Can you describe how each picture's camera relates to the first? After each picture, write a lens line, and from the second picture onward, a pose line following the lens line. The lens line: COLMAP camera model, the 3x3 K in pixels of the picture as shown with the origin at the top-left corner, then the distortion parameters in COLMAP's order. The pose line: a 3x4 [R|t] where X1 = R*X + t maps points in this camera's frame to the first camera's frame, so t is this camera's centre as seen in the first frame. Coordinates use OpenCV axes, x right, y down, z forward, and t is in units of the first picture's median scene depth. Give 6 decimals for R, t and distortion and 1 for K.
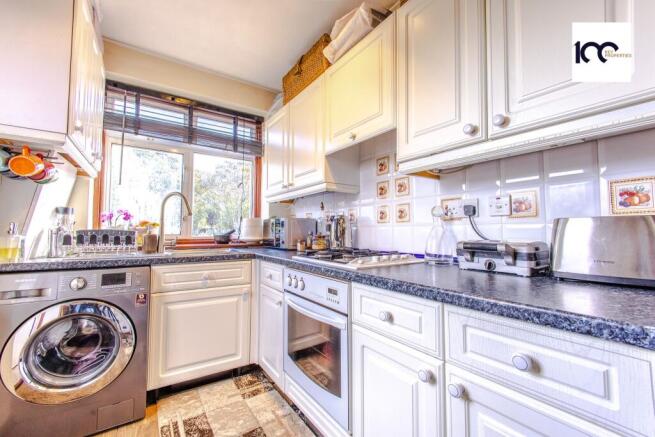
lens RADIAL K [[285.5, 0, 329.7], [0, 285.5, 219.4], [0, 0, 1]] dist [0.007586, 0.000431]
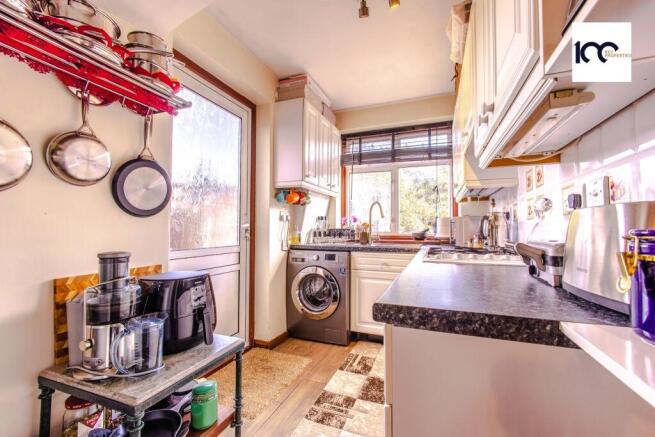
lens RADIAL K [[285.5, 0, 327.2], [0, 285.5, 220.0], [0, 0, 1]] dist [0.007586, 0.000431]
pose [[0.560103, -0.029101, -0.827912, 0.488972], [0.033780, 0.999354, -0.012274, 0.004051], [0.827734, -0.021092, 0.560724, 0.023573]]
